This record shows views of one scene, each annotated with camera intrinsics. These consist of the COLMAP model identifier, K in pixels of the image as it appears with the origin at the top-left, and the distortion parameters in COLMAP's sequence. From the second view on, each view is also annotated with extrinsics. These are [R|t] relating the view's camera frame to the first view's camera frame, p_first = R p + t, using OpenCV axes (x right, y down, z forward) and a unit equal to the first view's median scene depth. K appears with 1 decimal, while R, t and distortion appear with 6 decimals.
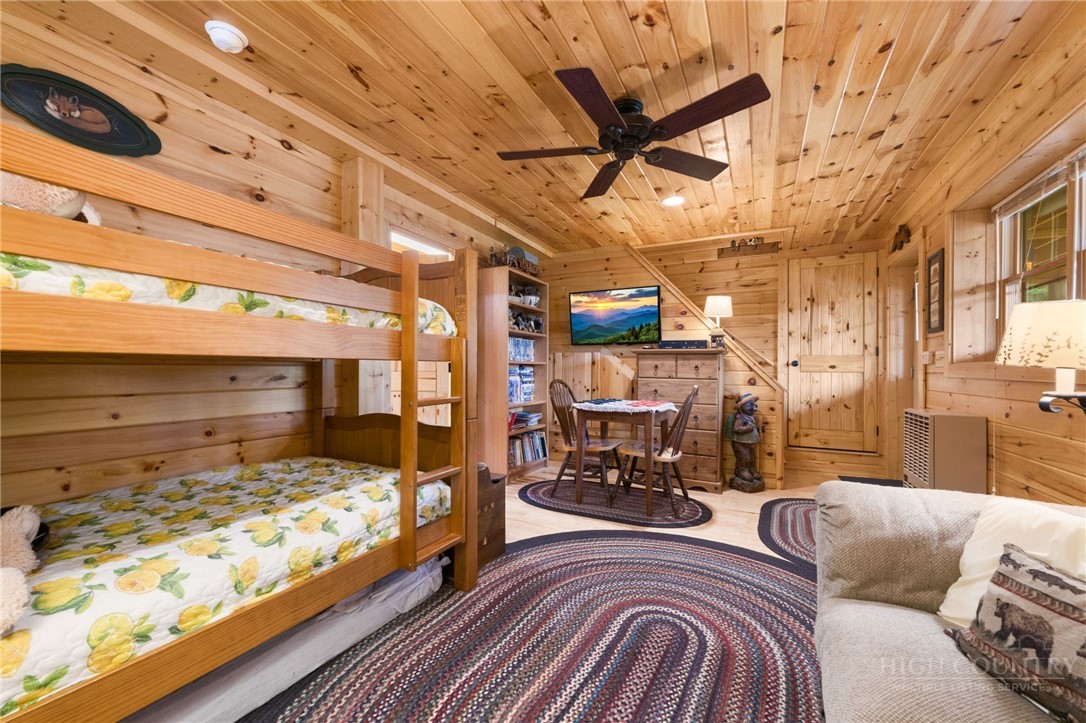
lens RADIAL K [[435.1, 0, 536.4], [0, 435.1, 370.8], [0, 0, 1]] dist [-0.001799, 0.001038]
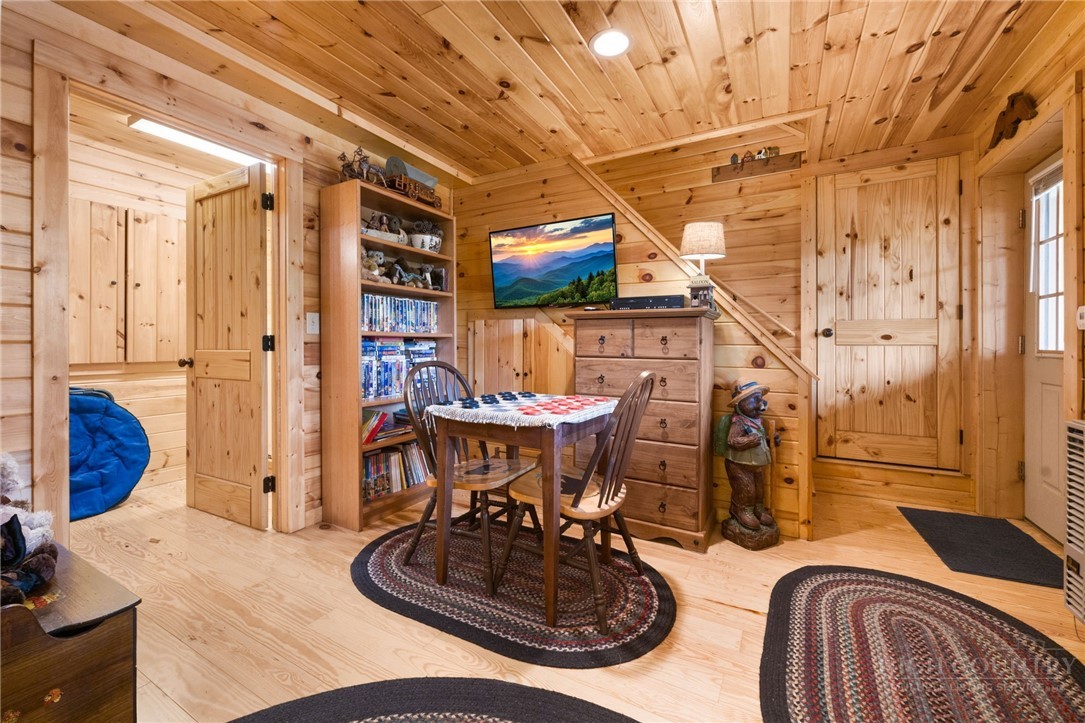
lens RADIAL K [[434.7, 0, 541.9], [0, 434.7, 347.9], [0, 0, 1]] dist [-0.001799, 0.001038]
pose [[0.999446, -0.008037, -0.032301, 0.210945], [0.008220, 0.999951, 0.005529, -0.000903], [0.032255, -0.005792, 0.999463, 0.378330]]
